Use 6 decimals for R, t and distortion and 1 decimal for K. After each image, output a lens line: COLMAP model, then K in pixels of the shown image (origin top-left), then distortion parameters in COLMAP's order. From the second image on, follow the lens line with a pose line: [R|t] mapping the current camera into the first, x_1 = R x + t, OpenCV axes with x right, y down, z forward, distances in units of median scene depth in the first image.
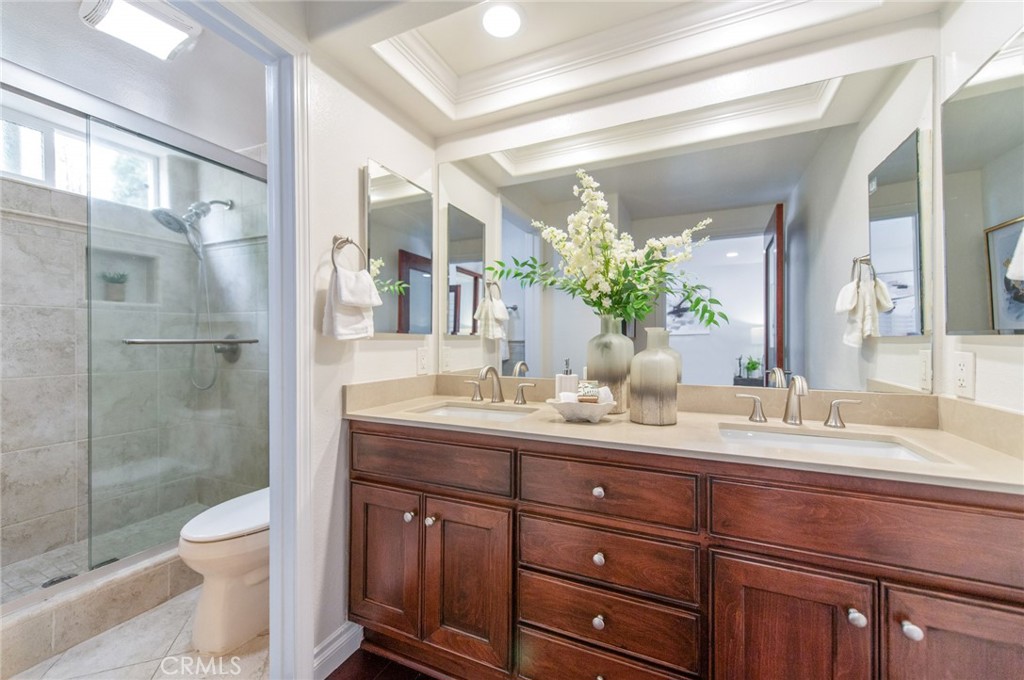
lens RADIAL K [[399.3, 0, 518.1], [0, 399.3, 340.8], [0, 0, 1]] dist [0.002060, -0.001656]
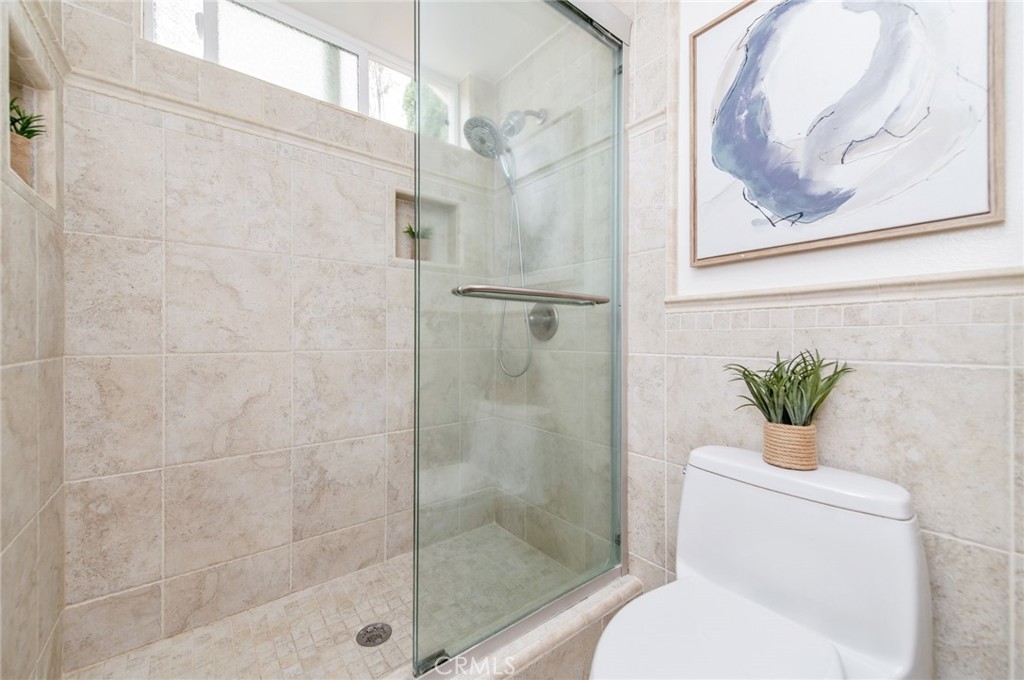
lens RADIAL K [[399.3, 0, 512.8], [0, 399.3, 337.9], [0, 0, 1]] dist [0.002060, -0.001656]
pose [[0.876771, 0.002144, -0.480904, -0.505190], [-0.003783, 0.999990, -0.002440, 0.062079], [0.480893, 0.003958, 0.876770, 0.423566]]
